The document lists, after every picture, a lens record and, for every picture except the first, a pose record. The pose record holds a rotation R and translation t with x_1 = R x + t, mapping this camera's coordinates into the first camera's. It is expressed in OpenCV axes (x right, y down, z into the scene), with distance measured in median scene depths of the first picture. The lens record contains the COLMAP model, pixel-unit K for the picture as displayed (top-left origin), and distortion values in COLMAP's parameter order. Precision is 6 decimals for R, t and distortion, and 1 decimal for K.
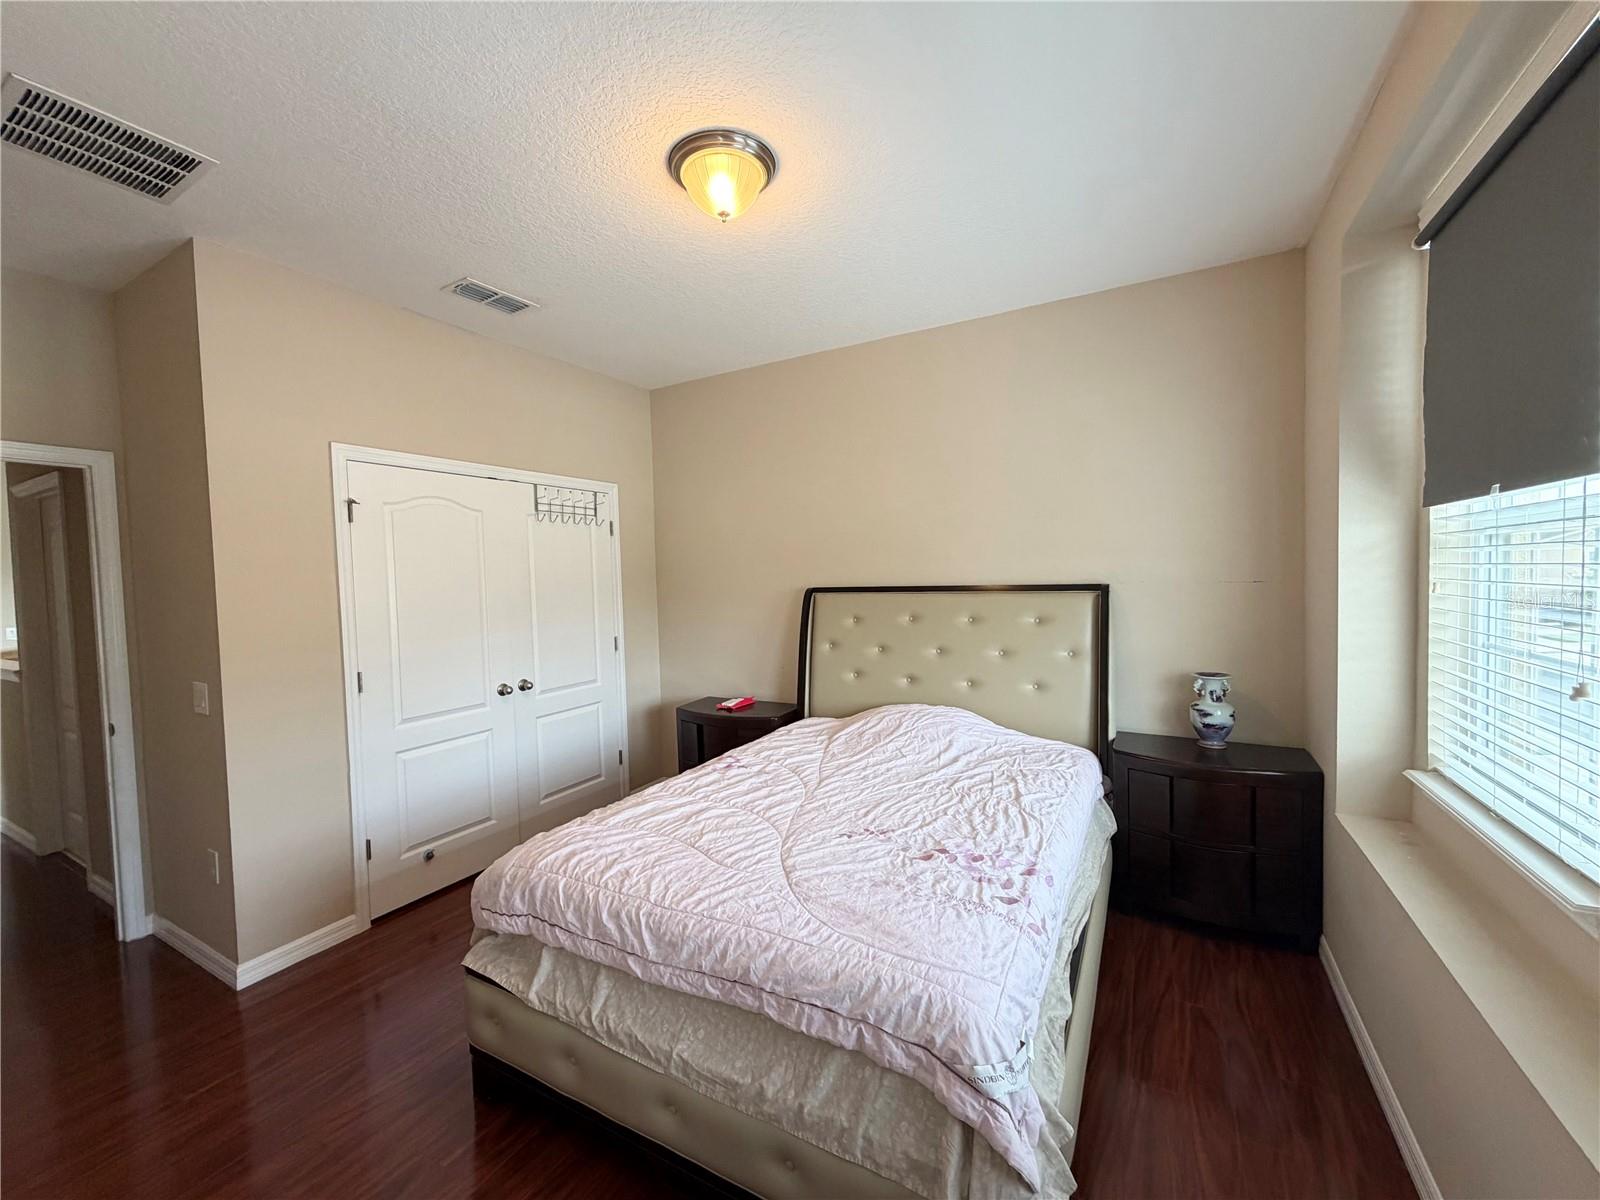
lens RADIAL K [[637.1, 0, 802.3], [0, 637.1, 600.1], [0, 0, 1]] dist [0.001220, -0.000096]
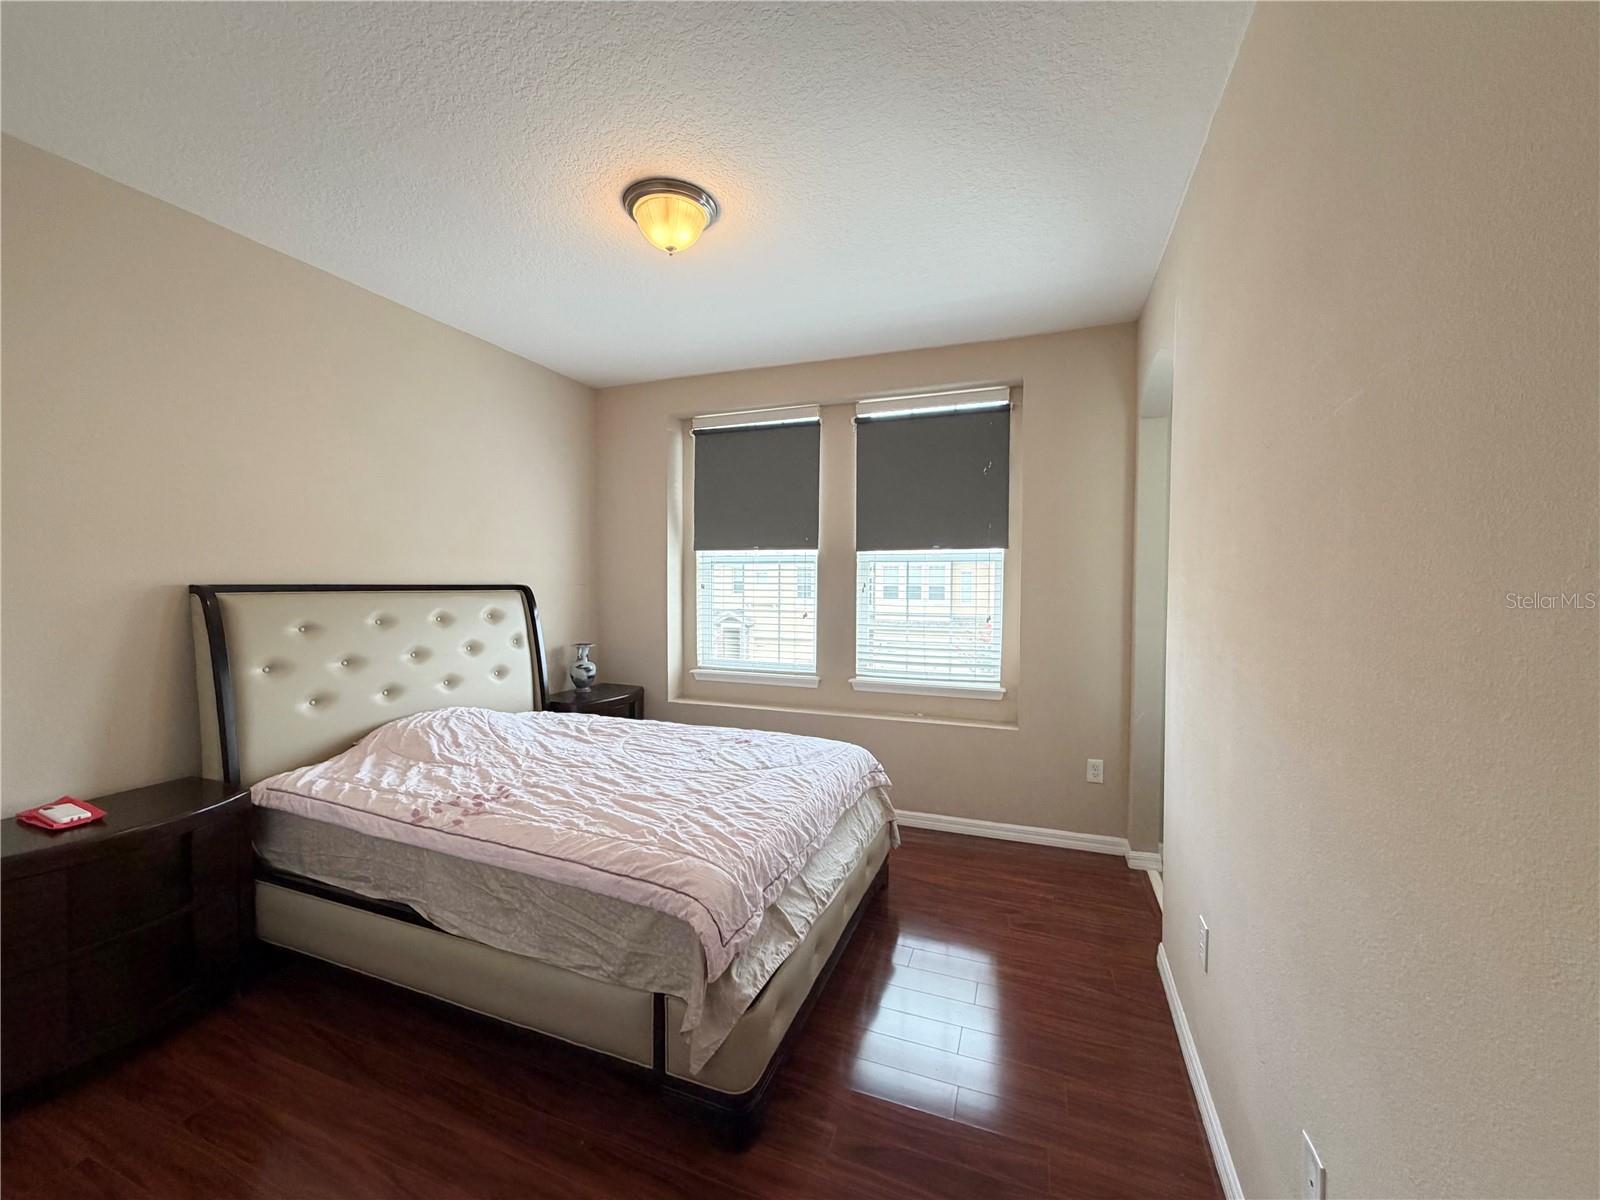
lens RADIAL K [[637.1, 0, 802.0], [0, 637.1, 601.7], [0, 0, 1]] dist [0.001220, -0.000096]
pose [[-0.145471, -0.008600, 0.989325, -0.851470], [0.034379, 0.999314, 0.013742, 0.010147], [-0.988765, 0.036011, -0.145076, 0.629864]]
